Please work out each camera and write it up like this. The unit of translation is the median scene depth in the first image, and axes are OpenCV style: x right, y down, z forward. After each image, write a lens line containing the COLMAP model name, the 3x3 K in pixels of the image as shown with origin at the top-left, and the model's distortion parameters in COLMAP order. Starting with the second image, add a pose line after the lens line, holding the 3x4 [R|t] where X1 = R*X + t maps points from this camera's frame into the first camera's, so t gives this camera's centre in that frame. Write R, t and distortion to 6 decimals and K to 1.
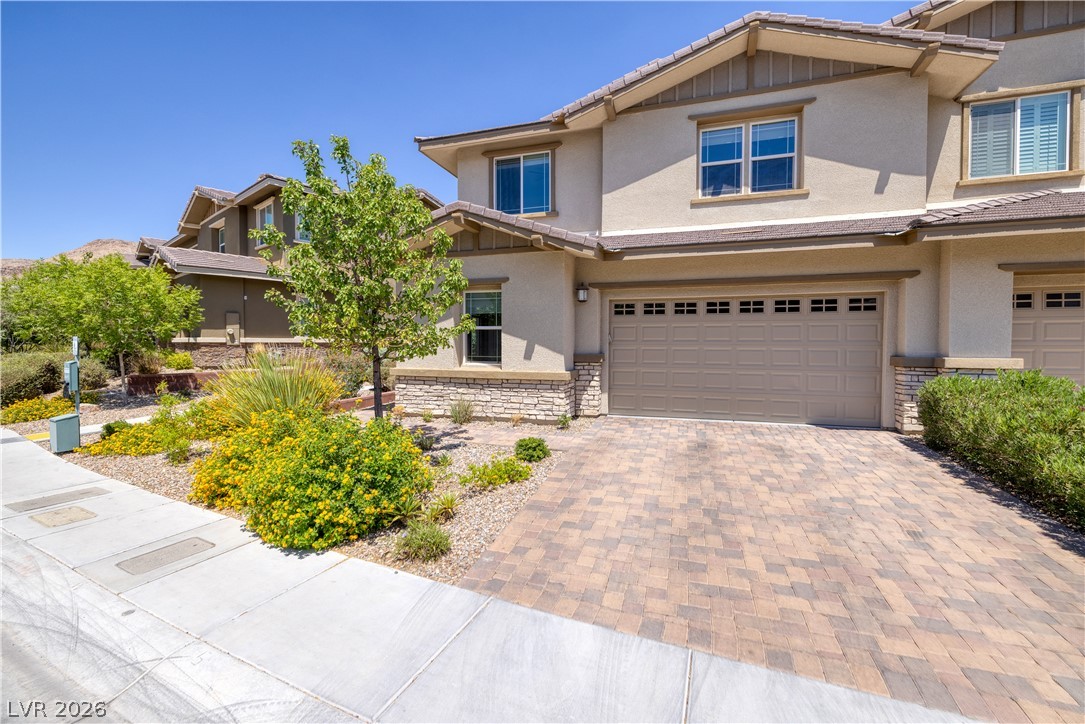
lens RADIAL K [[478.3, 0, 544.8], [0, 478.3, 350.9], [0, 0, 1]] dist [0.001161, 0.000428]
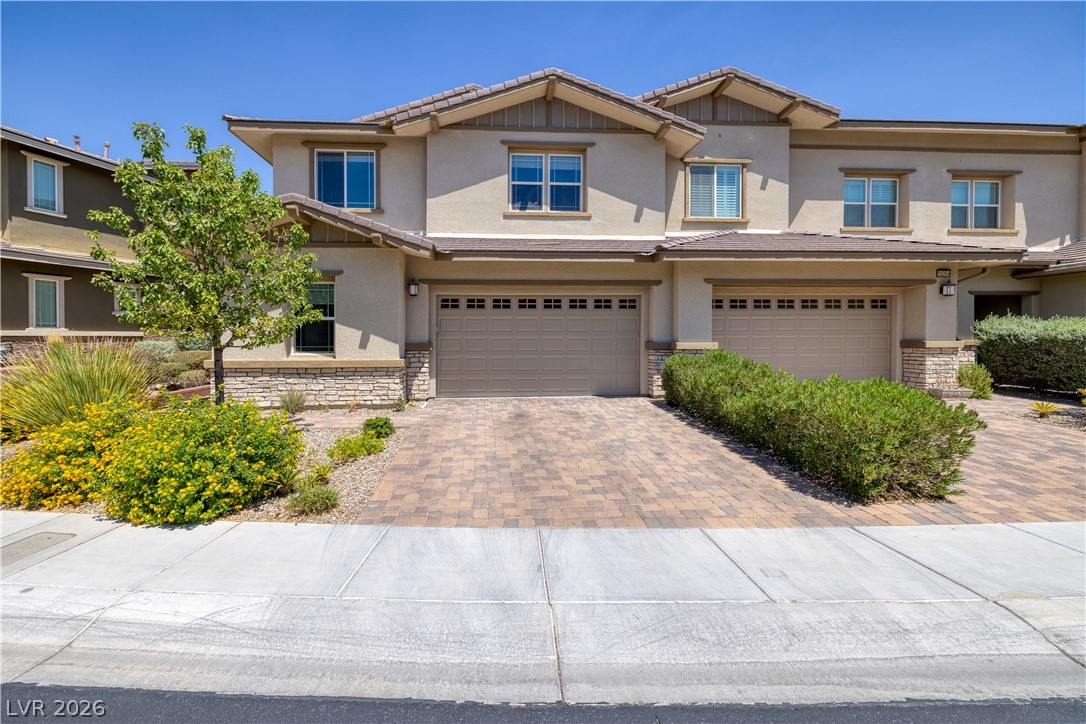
lens RADIAL K [[478.7, 0, 545.3], [0, 478.7, 350.9], [0, 0, 1]] dist [0.001161, 0.000428]
pose [[0.913014, -0.017358, 0.407559, -0.107888], [0.013138, 0.999827, 0.013150, 0.015671], [-0.407716, -0.006651, 0.913084, -0.149589]]
